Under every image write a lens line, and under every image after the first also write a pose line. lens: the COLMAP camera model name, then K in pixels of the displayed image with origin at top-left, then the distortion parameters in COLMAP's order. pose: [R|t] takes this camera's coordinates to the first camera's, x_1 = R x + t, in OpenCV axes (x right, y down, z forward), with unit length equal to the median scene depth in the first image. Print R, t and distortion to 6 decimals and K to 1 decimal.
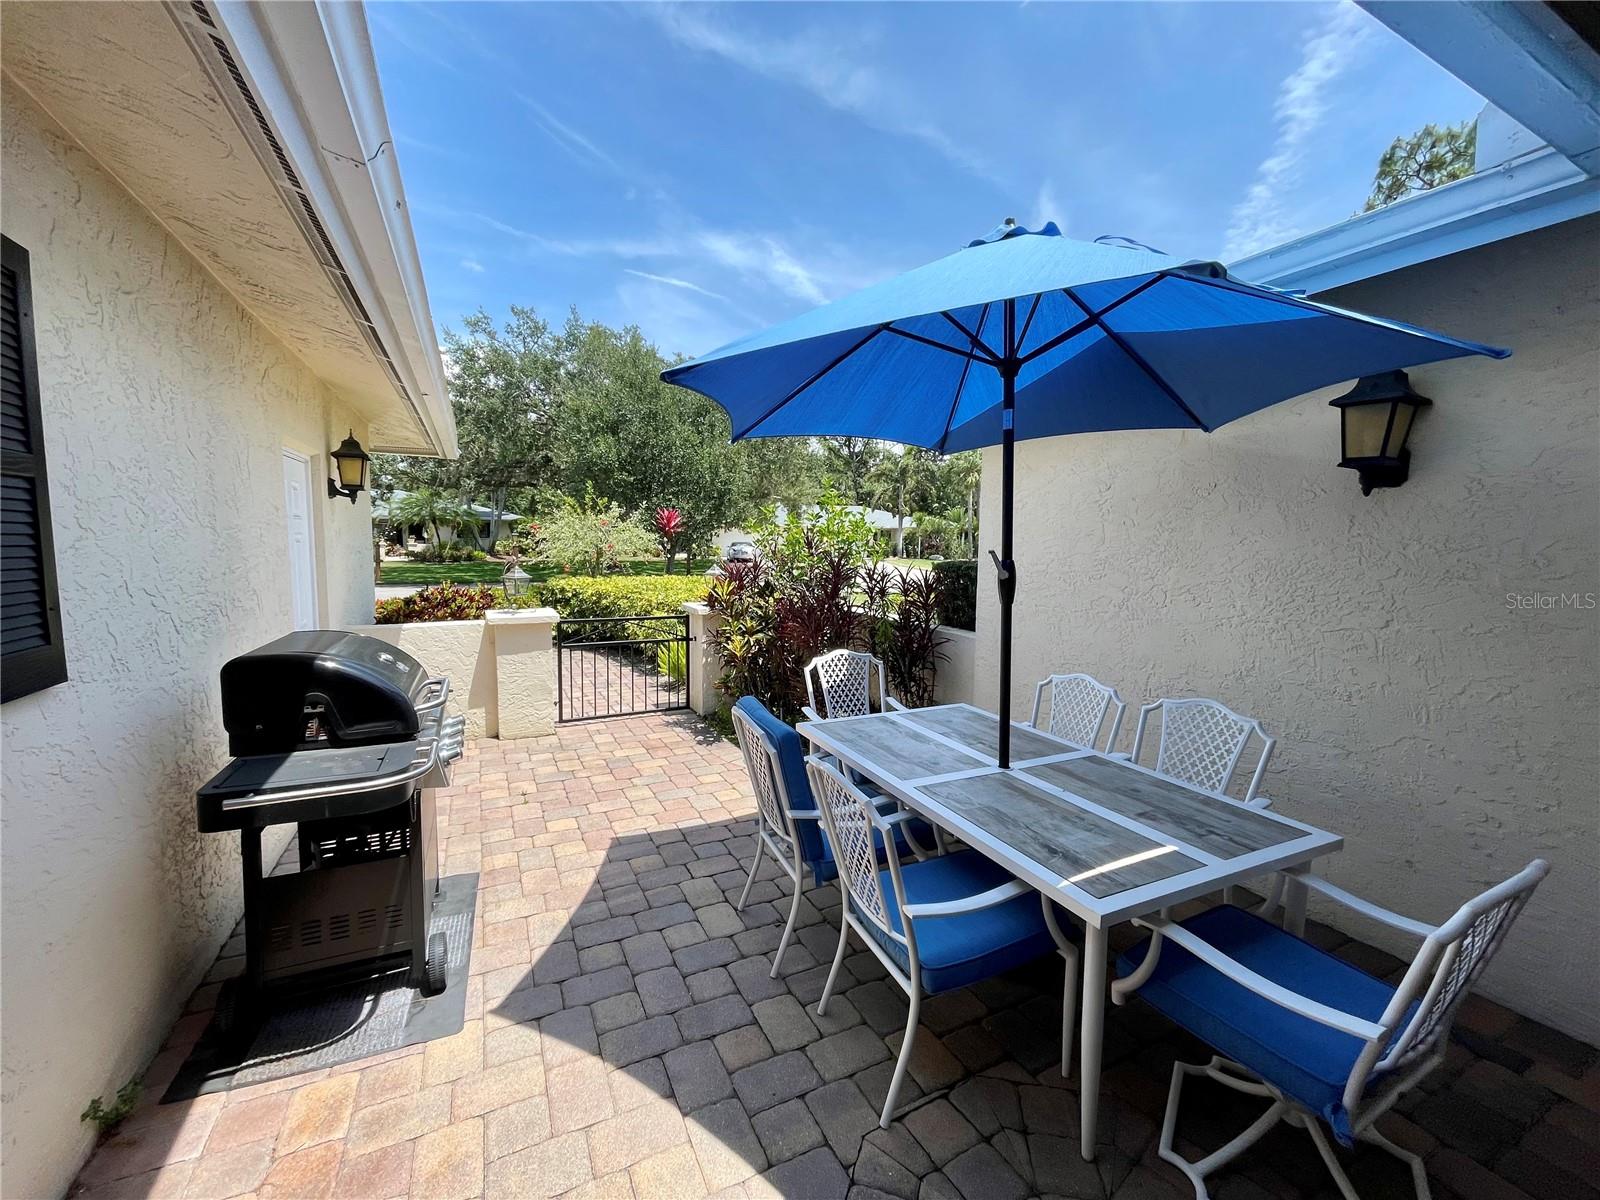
lens RADIAL K [[651.8, 0, 800.0], [0, 651.8, 600.0], [0, 0, 1]] dist [-0.000777, 0.000150]
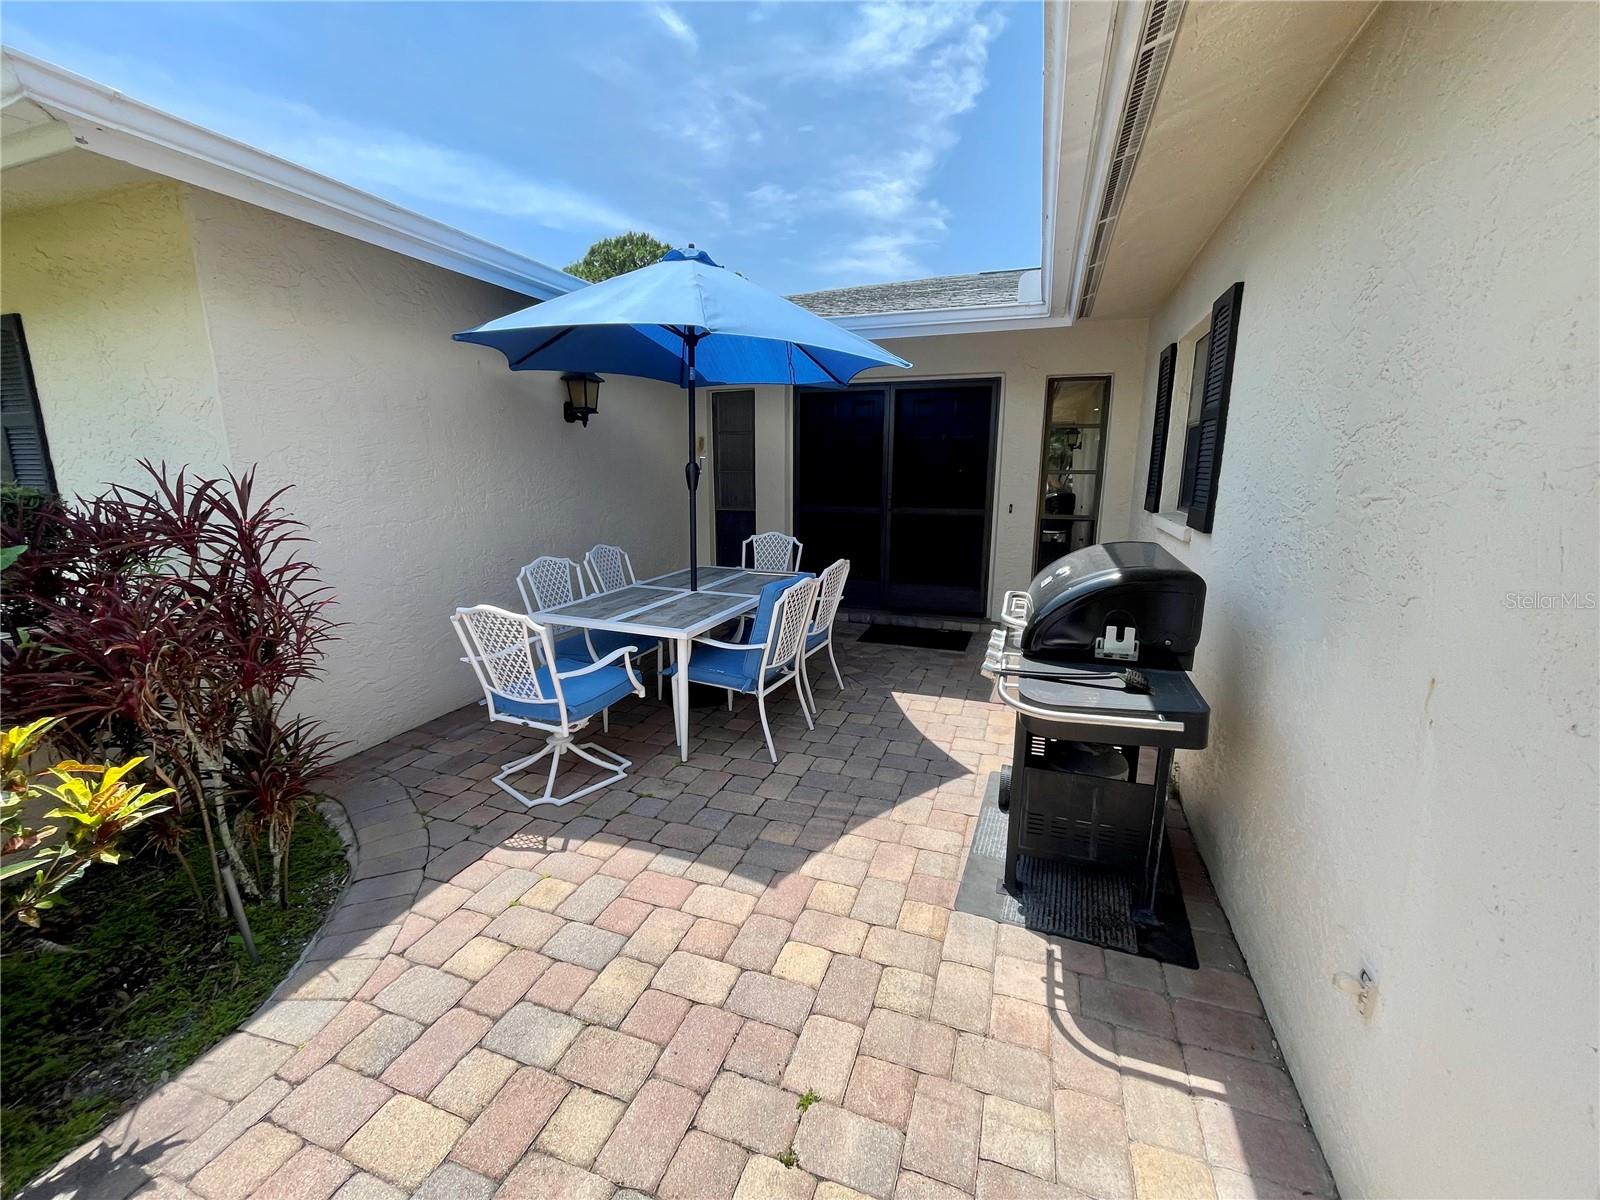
lens RADIAL K [[628.5, 0, 814.0], [0, 628.5, 591.1], [0, 0, 1]] dist [0.000644, 0.000008]
pose [[-0.699835, -0.154825, 0.697324, -0.902202], [0.056587, 0.961142, 0.270191, -0.138621], [-0.712060, 0.228548, -0.663880, 1.649163]]
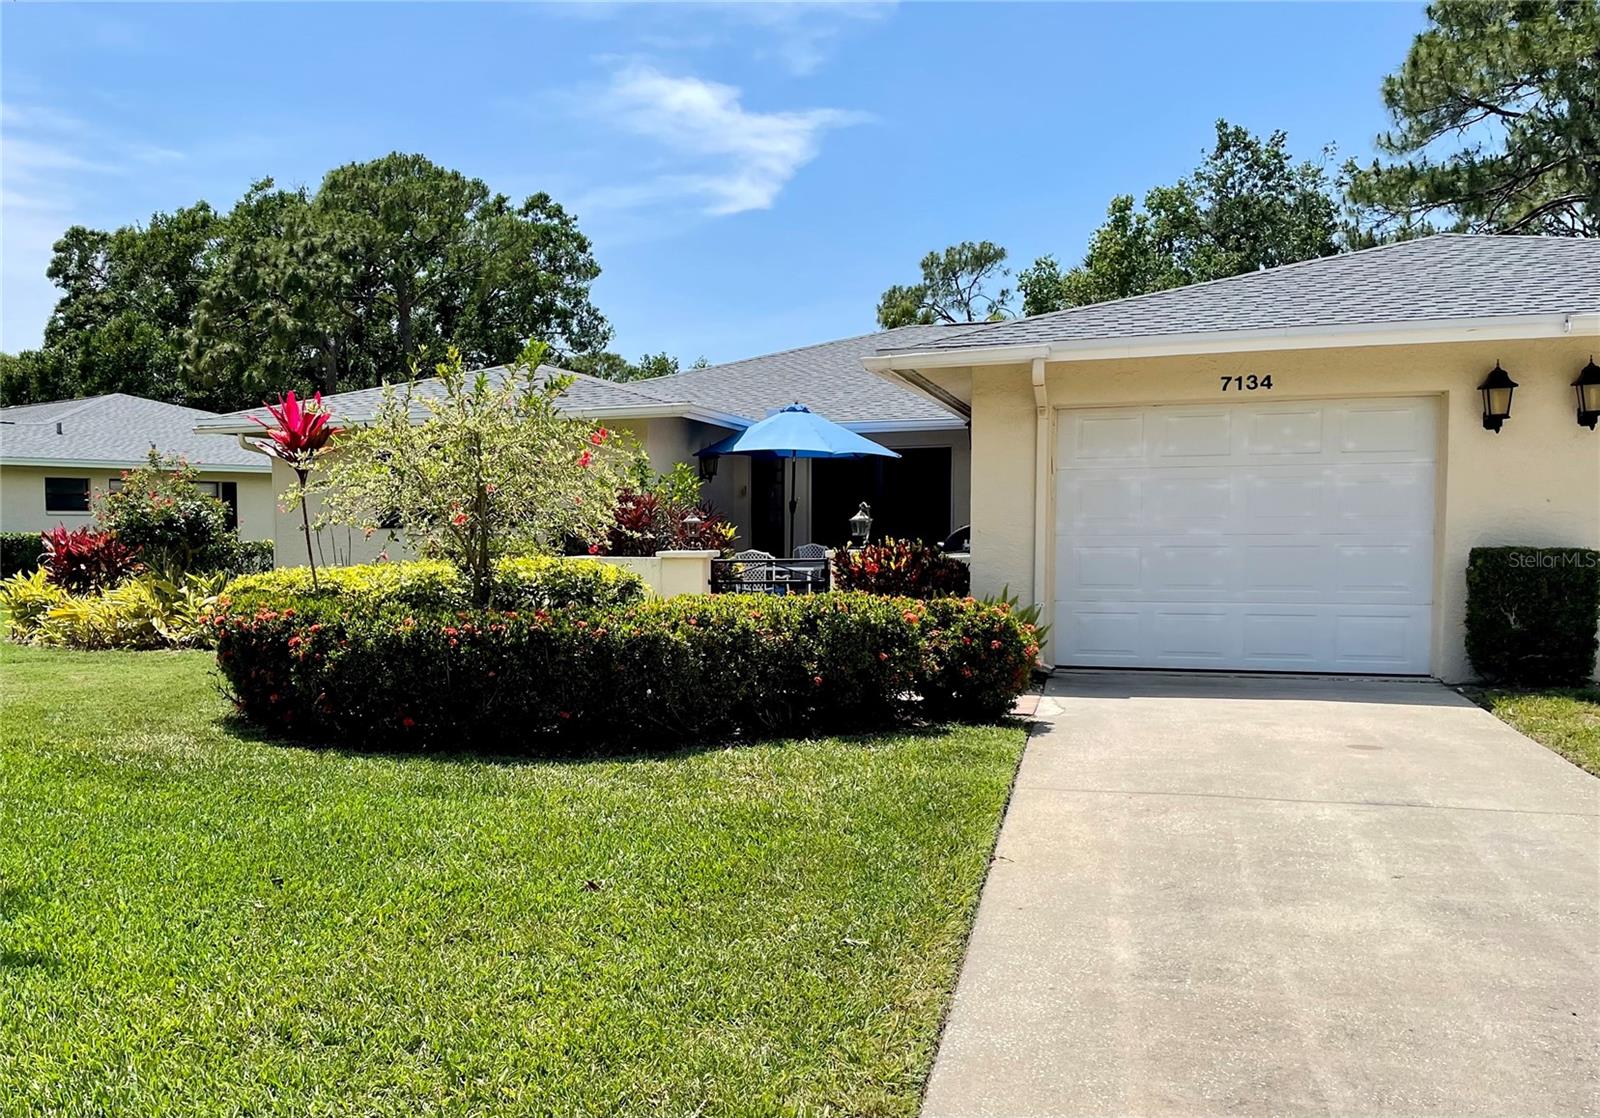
lens RADIAL K [[1346.0, 0, 800.0], [0, 1346.0, 559.0], [0, 0, 1]] dist [0.001216, 0.000746]
pose [[-0.776813, -0.019535, 0.629428, -3.430377], [0.060462, 0.992587, 0.105426, -0.421466], [-0.626822, 0.119952, -0.769874, 5.383445]]
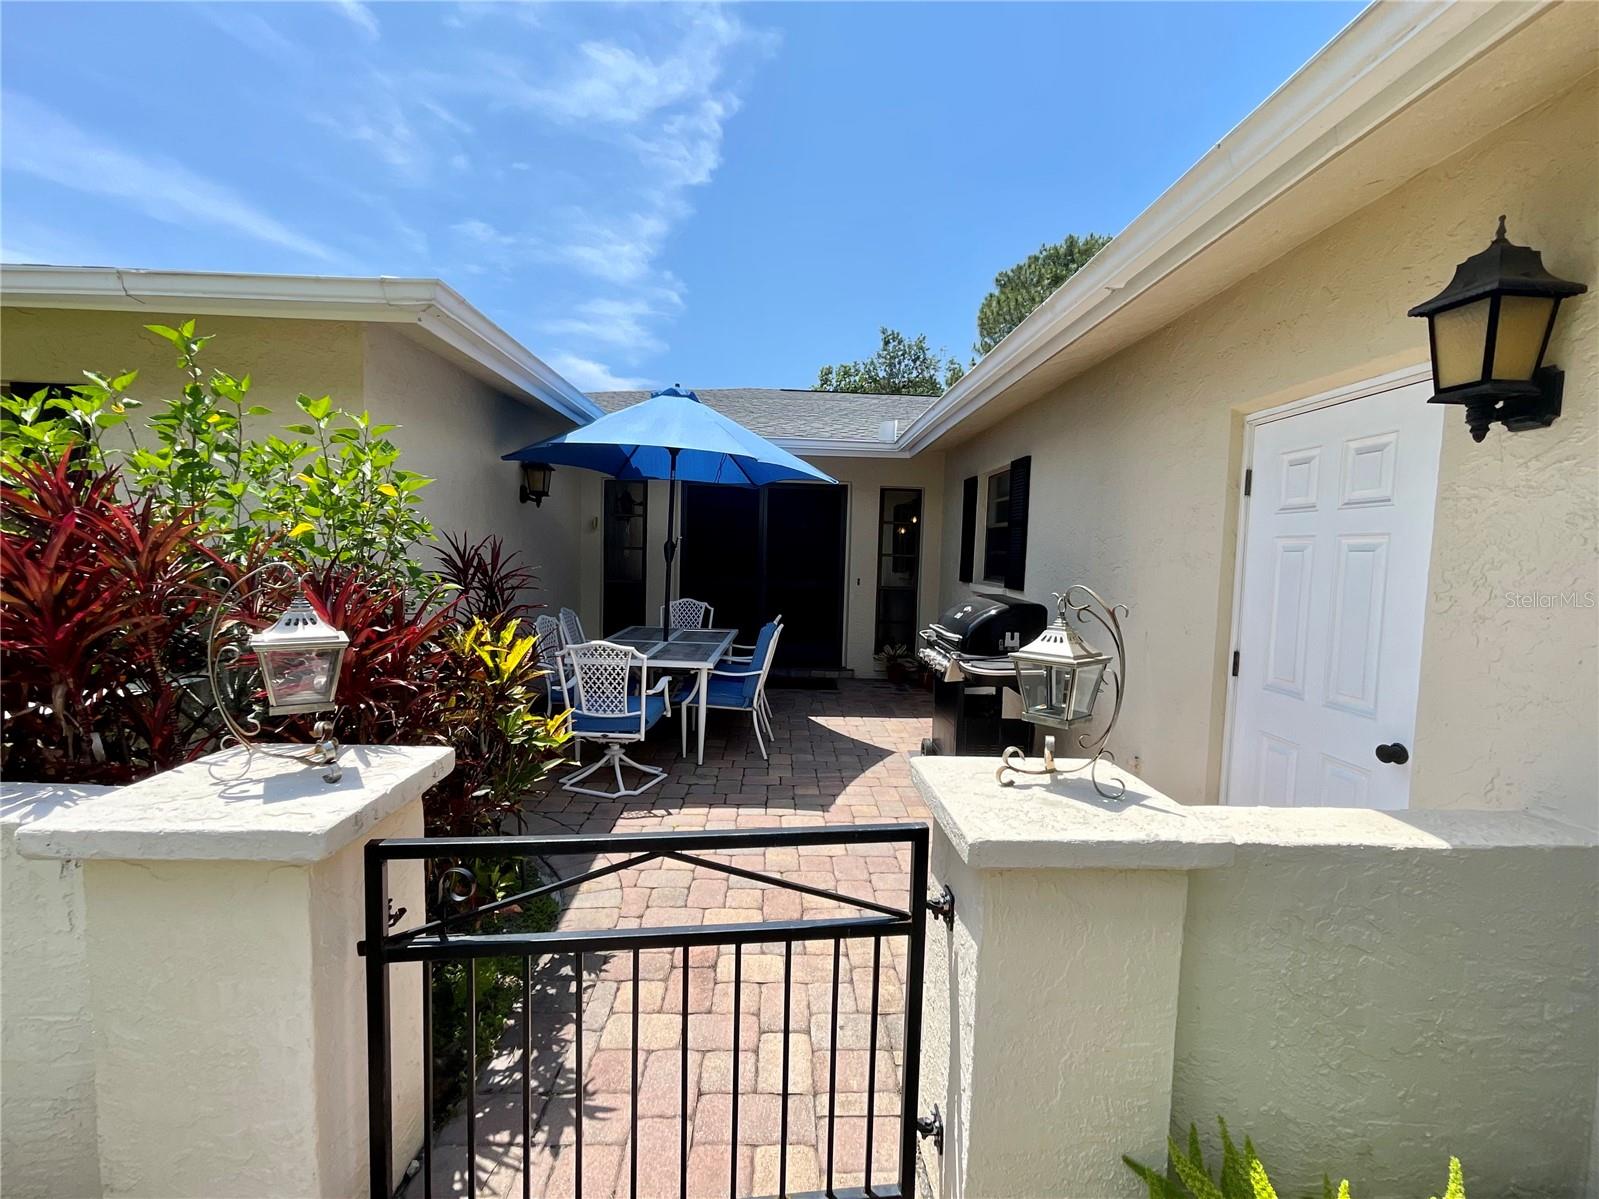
lens RADIAL K [[651.4, 0, 799.5], [0, 651.4, 599.5], [0, 0, 1]] dist [-0.000777, 0.000150]
pose [[-0.908834, -0.068356, 0.411519, -0.817639], [0.000705, 0.986230, 0.165378, -0.194603], [-0.417157, 0.150591, -0.896271, 2.377691]]
